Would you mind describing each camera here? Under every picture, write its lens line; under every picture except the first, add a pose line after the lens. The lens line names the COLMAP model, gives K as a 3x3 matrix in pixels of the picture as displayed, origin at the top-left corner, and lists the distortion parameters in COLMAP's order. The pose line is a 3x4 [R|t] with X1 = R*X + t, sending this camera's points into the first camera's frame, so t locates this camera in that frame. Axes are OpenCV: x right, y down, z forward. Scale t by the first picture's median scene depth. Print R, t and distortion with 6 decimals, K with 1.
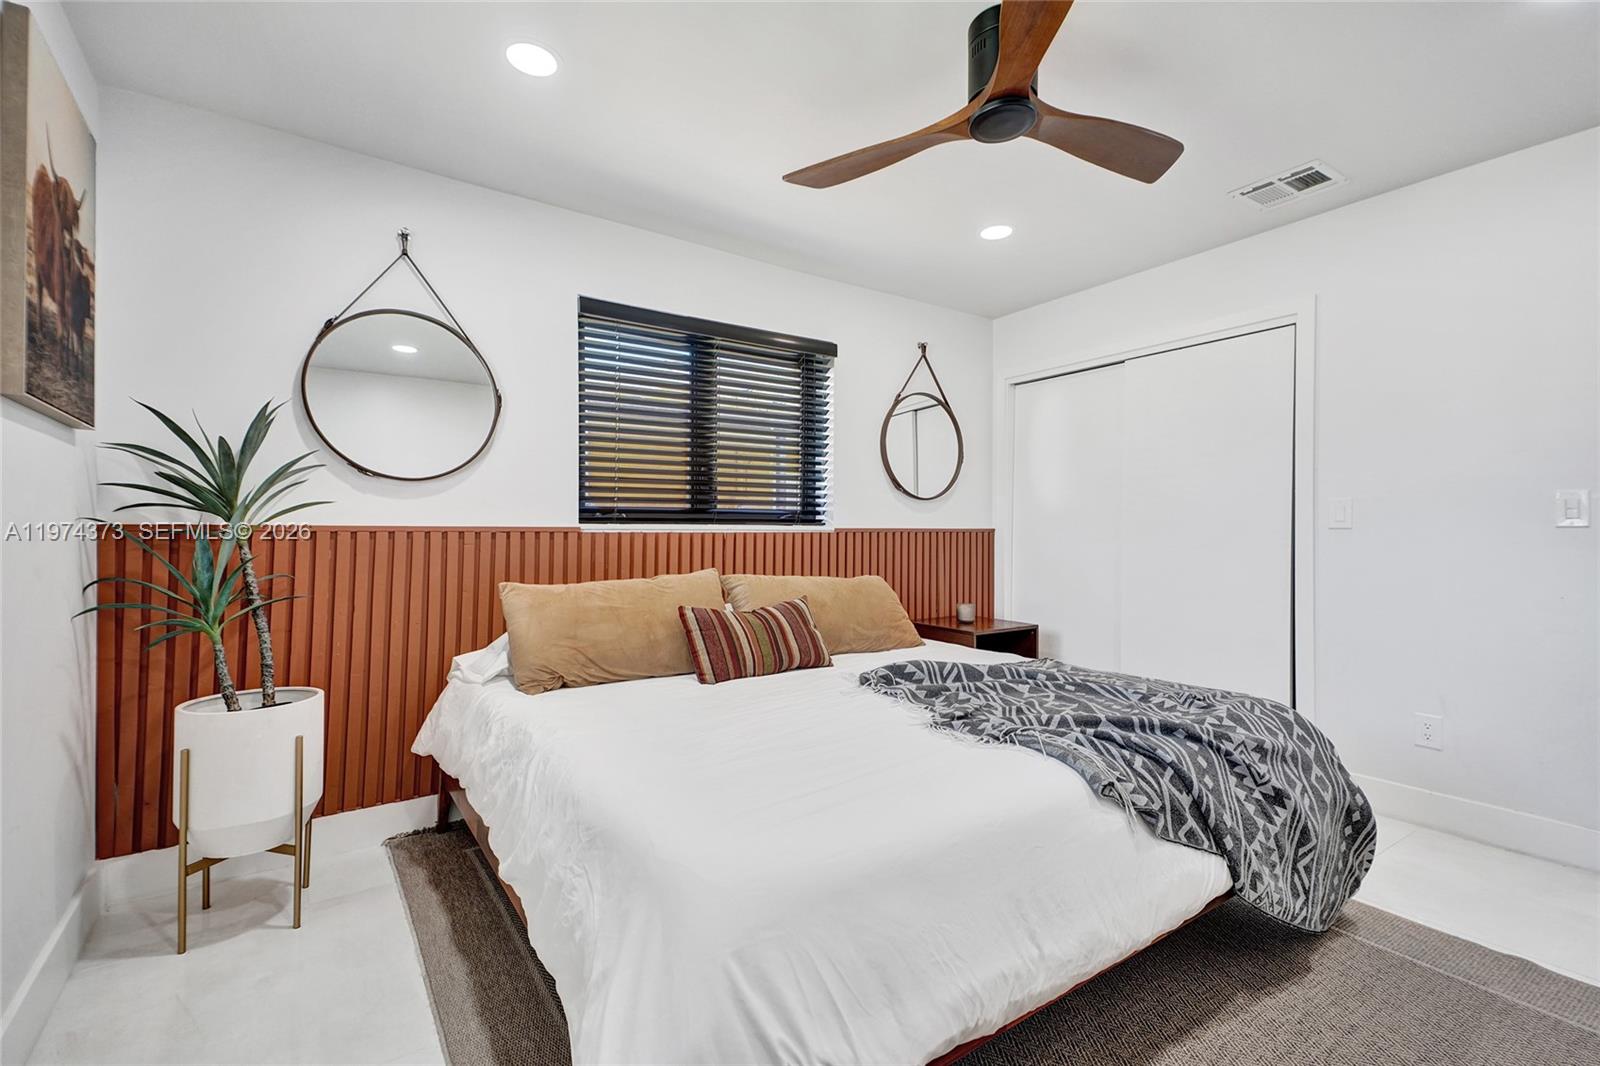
lens RADIAL K [[707.3, 0, 793.5], [0, 707.3, 525.2], [0, 0, 1]] dist [-0.006747, -0.002530]
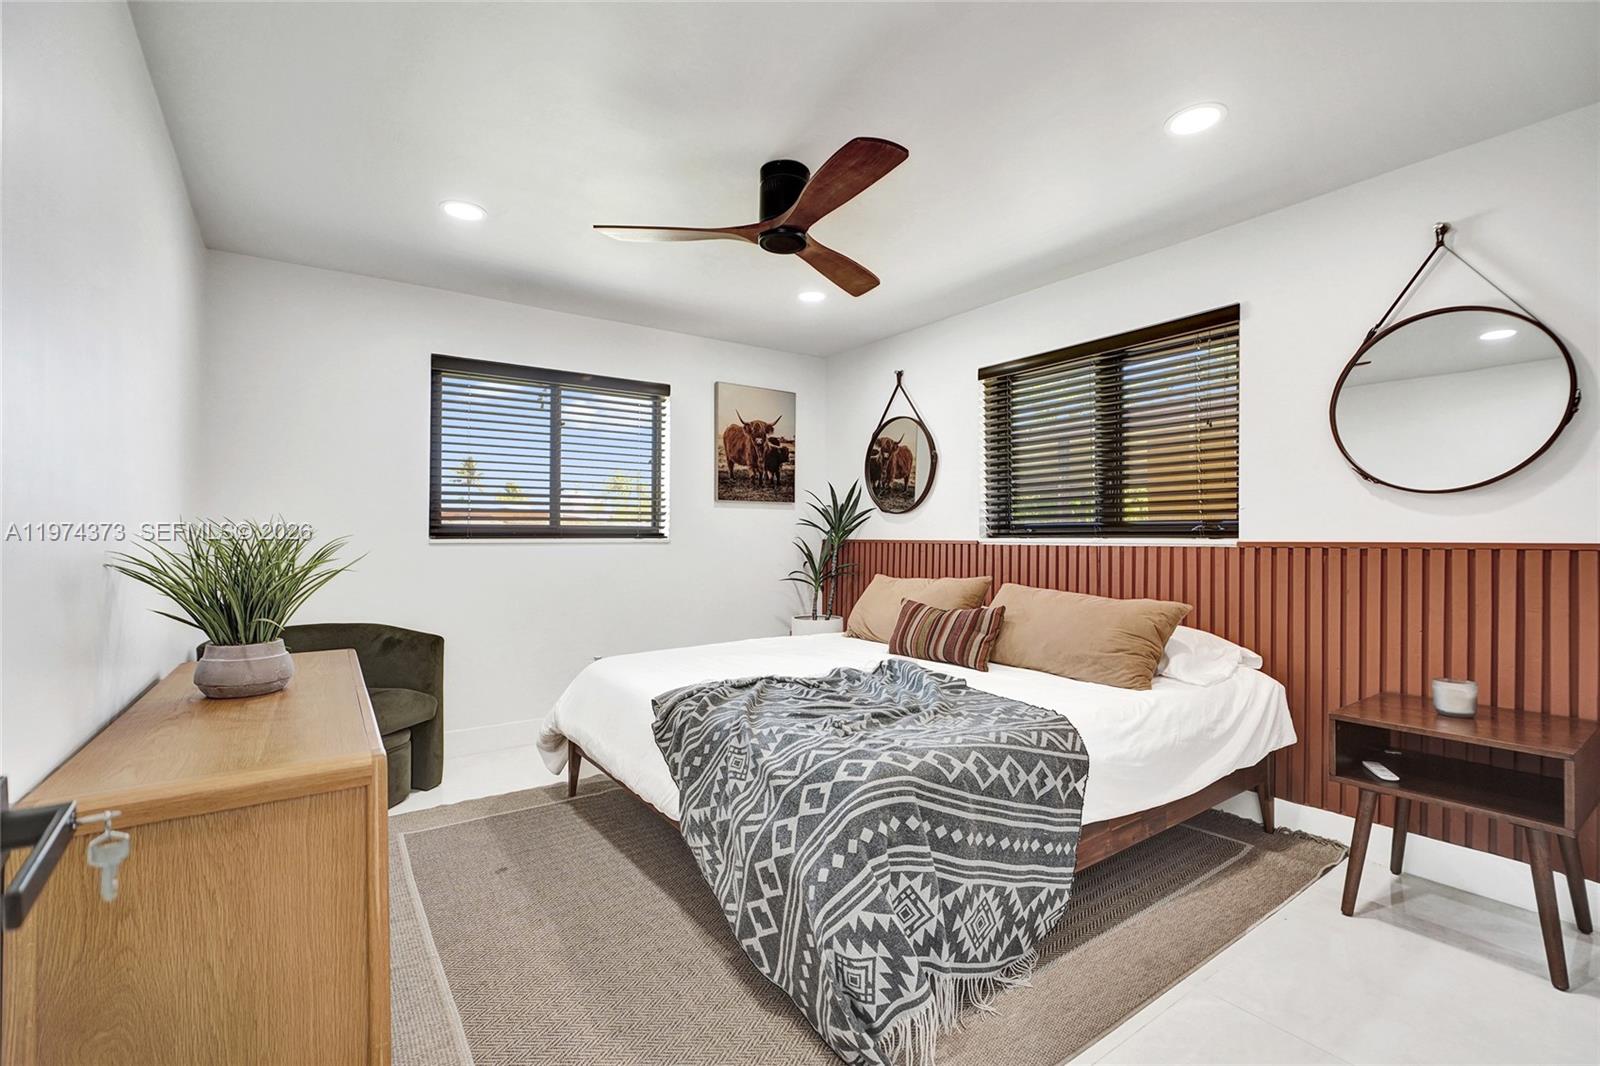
lens RADIAL K [[707.3, 0, 796.2], [0, 707.3, 535.7], [0, 0, 1]] dist [-0.006747, -0.002530]
pose [[-0.002020, -0.010578, -0.999942, 0.890381], [0.000012, 0.999944, -0.010578, 0.006760], [0.999998, -0.000033, -0.002020, 0.563606]]
